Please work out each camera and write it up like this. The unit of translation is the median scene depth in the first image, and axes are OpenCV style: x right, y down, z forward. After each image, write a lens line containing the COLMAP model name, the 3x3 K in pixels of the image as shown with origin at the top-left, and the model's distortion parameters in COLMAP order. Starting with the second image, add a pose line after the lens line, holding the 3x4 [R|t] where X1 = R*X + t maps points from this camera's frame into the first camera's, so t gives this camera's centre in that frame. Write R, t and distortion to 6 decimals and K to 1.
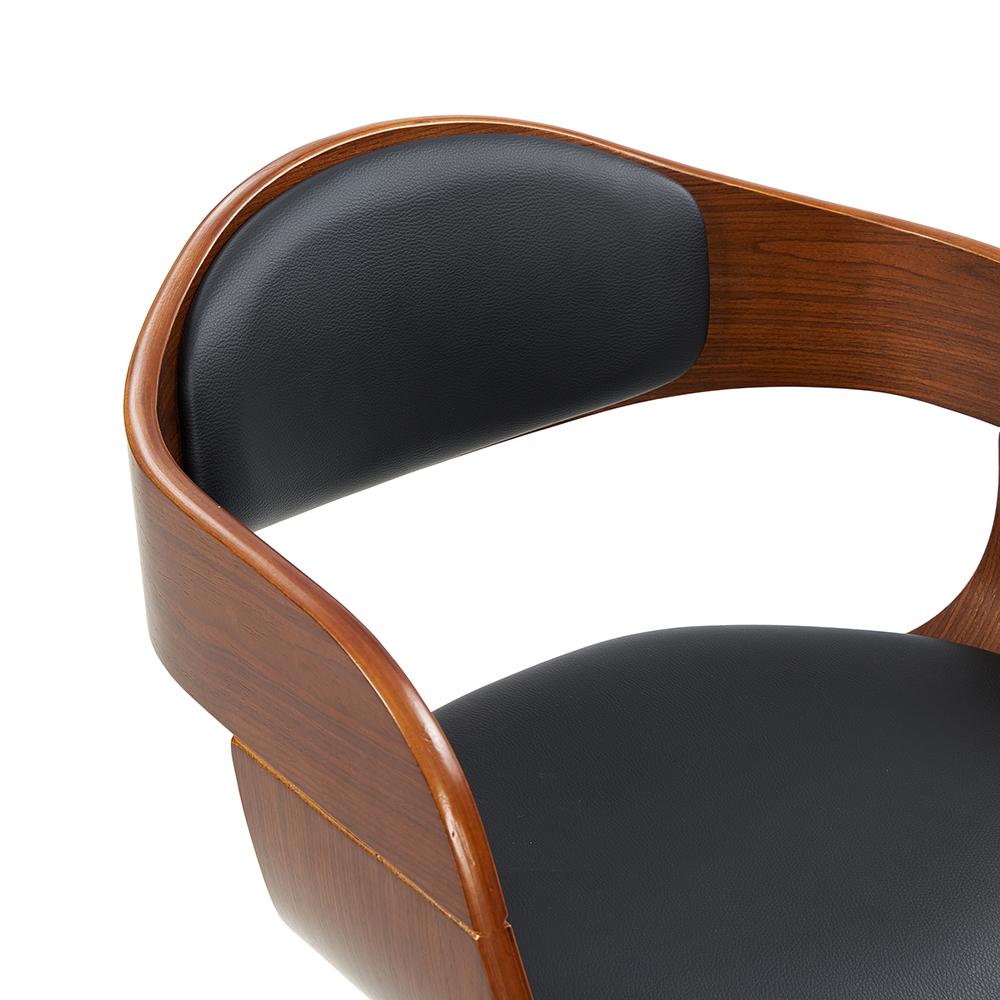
lens RADIAL K [[2236.6, 0, 500.0], [0, 2236.6, 500.0], [0, 0, 1]] dist [0.047168, 0.526781]
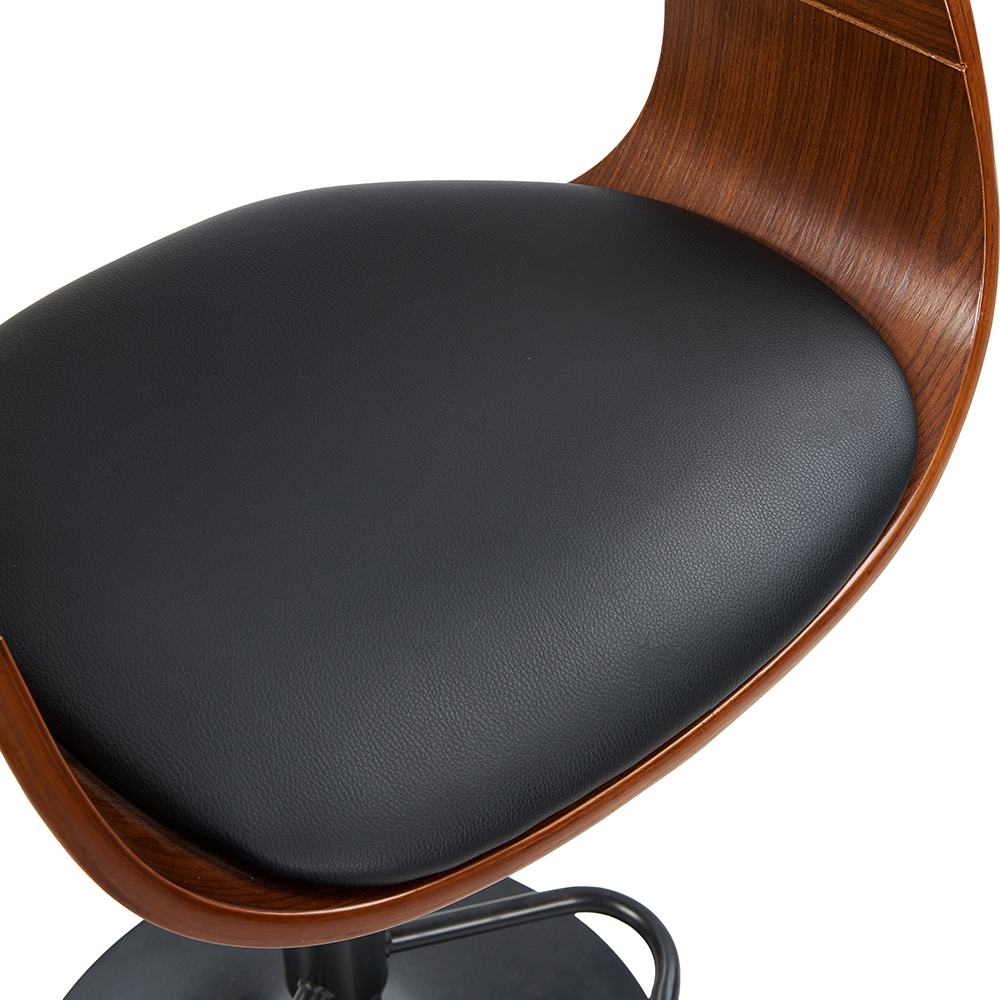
lens RADIAL K [[2101.0, 0, 500.0], [0, 2101.0, 500.0], [0, 0, 1]] dist [0.068587, 0.067244]
pose [[0.995783, -0.070368, 0.058853, 0.096330], [0.053707, 0.967307, 0.247857, -0.026126], [-0.074370, -0.243652, 0.967007, 0.172039]]
